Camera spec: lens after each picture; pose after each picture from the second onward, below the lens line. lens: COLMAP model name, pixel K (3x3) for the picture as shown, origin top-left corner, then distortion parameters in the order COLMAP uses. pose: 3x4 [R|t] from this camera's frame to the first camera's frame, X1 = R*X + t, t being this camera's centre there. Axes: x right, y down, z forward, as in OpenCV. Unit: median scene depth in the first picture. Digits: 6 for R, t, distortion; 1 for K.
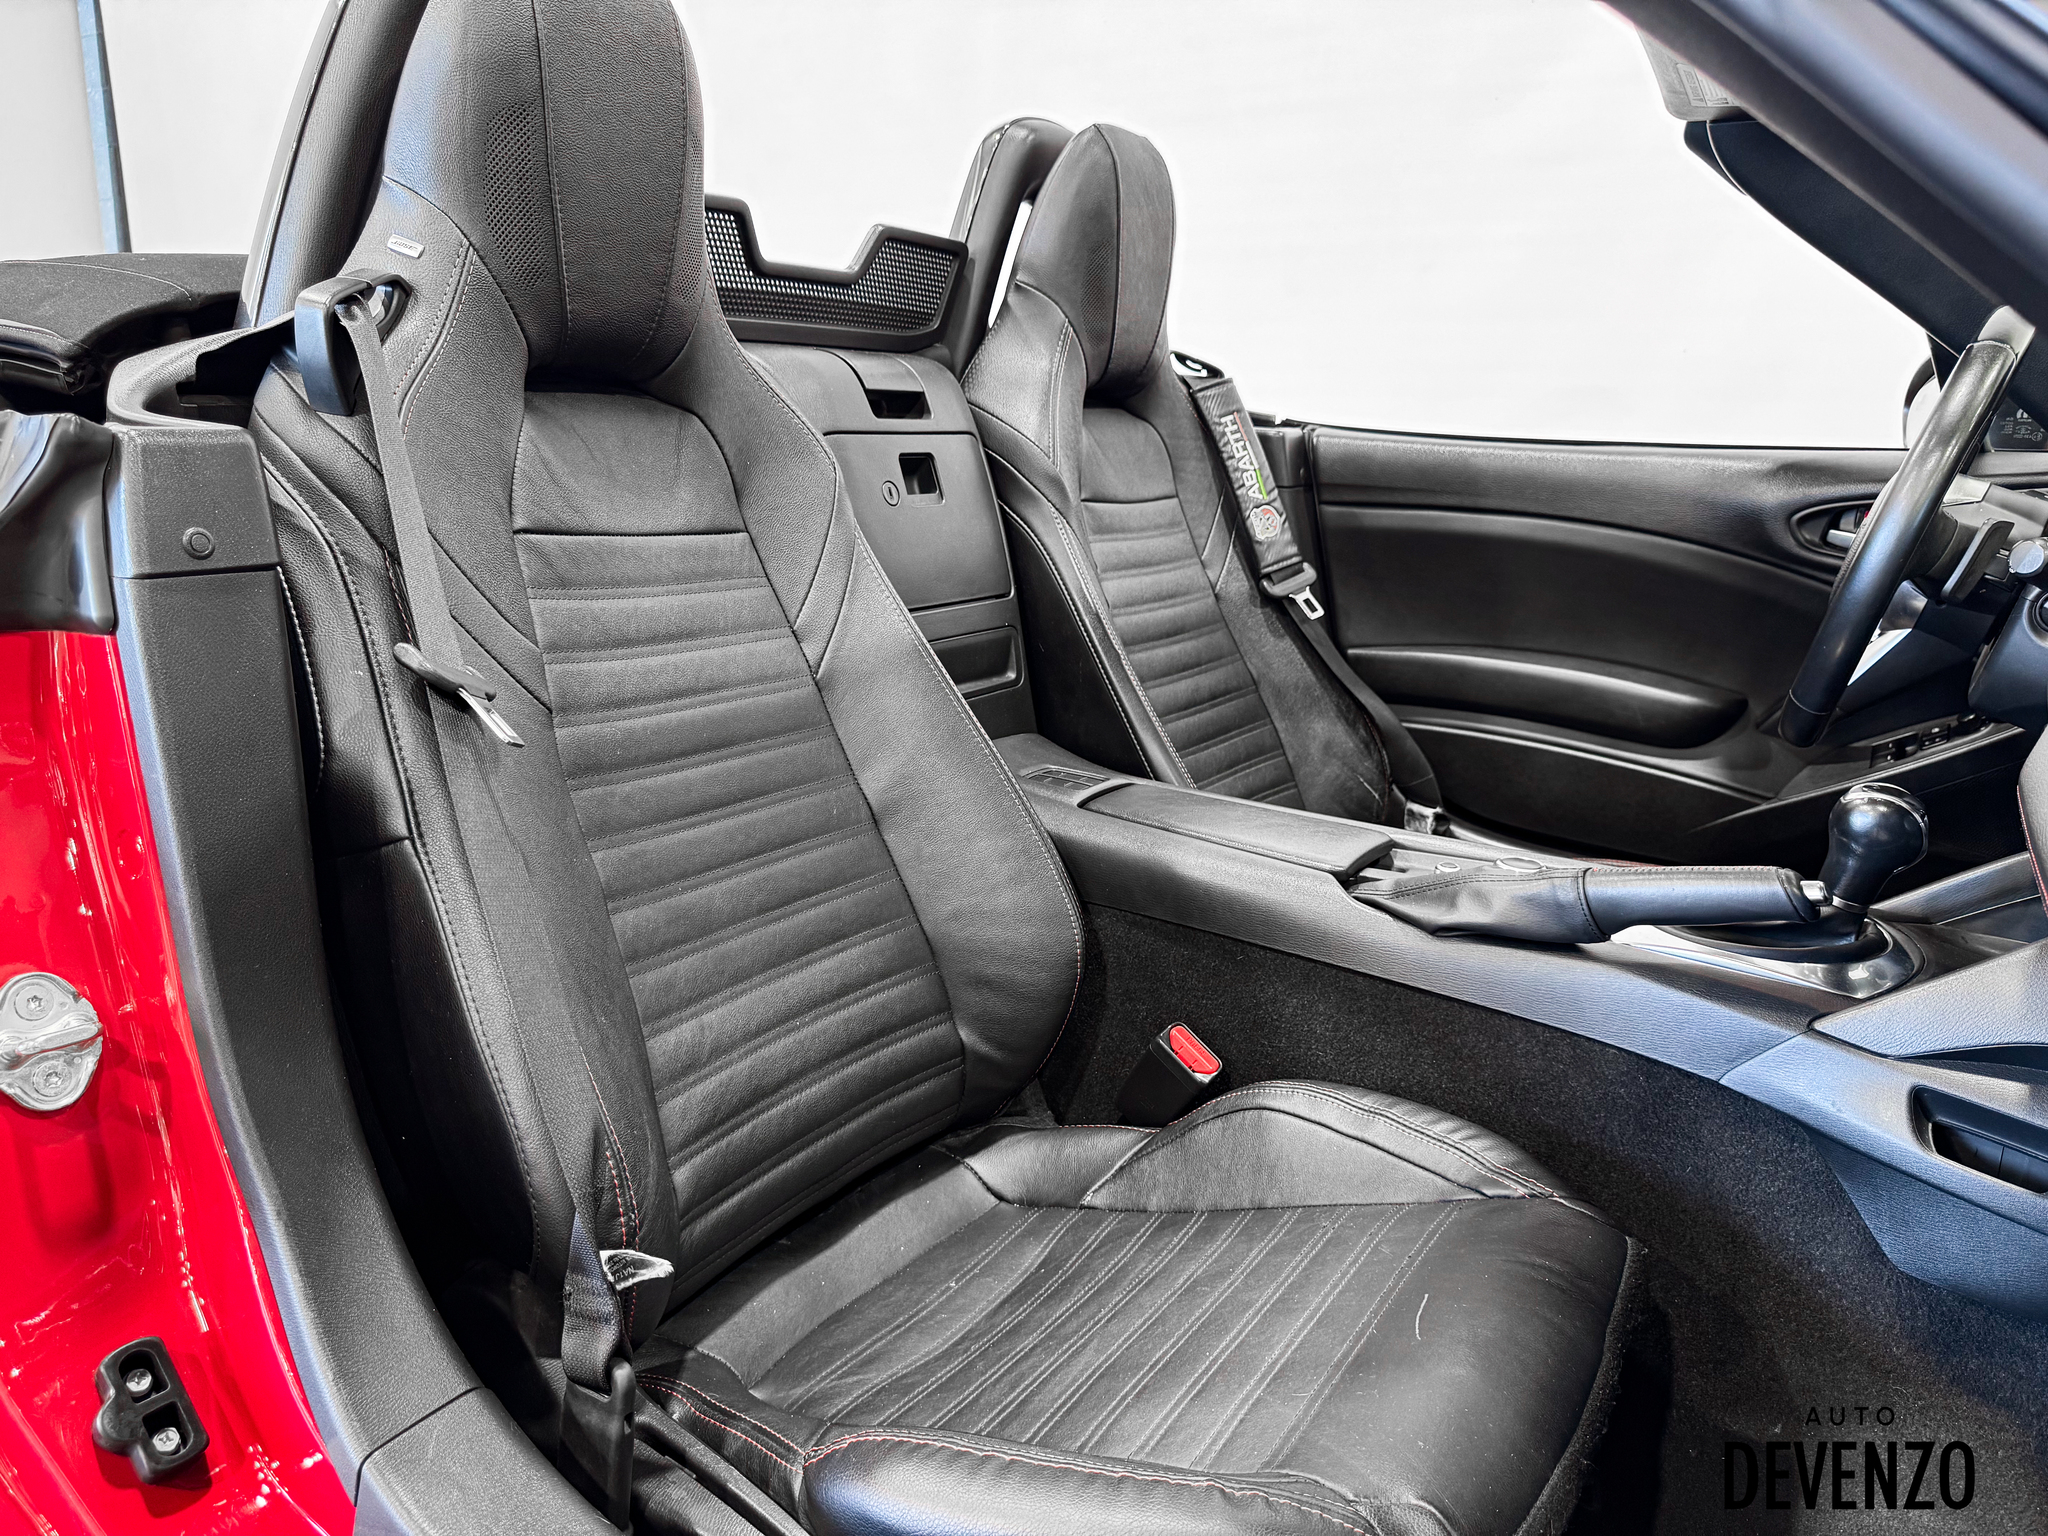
lens RADIAL K [[1487.7, 0, 1025.8], [0, 1487.7, 786.0], [0, 0, 1]] dist [0.008824, -0.022669]
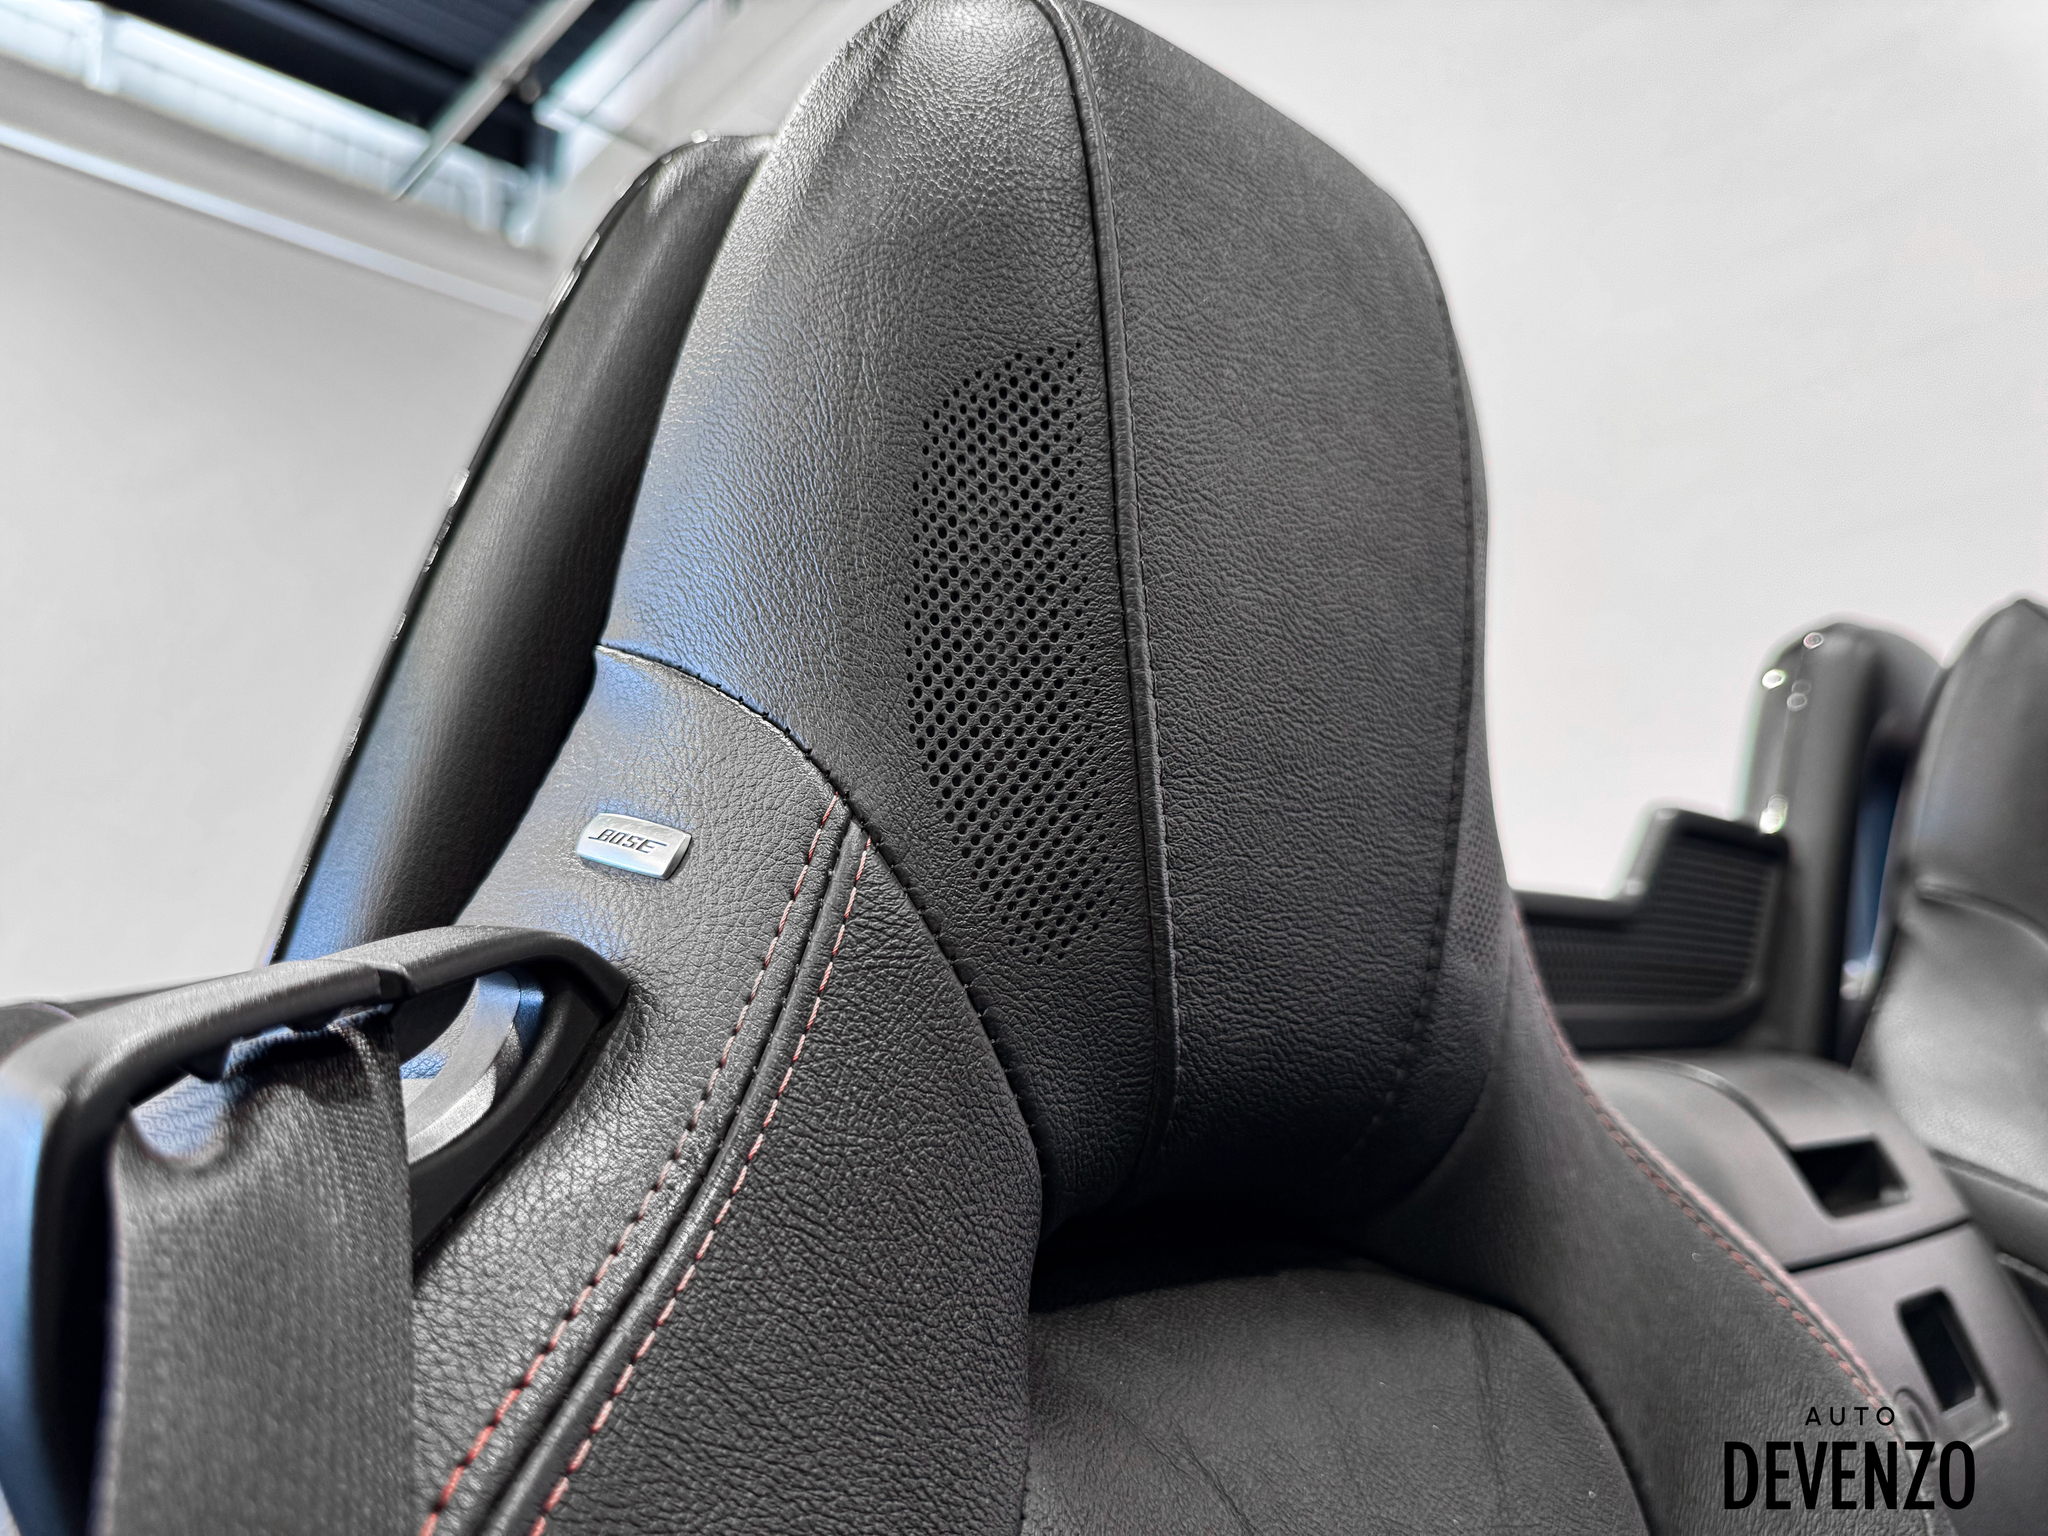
lens RADIAL K [[1487.7, 0, 1031.4], [0, 1487.7, 768.1], [0, 0, 1]] dist [0.008824, -0.022669]
pose [[0.963404, -0.120255, -0.239564, -0.265011], [-0.000114, 0.893535, -0.448993, -0.240254], [0.268052, 0.432589, 0.860822, 0.742236]]
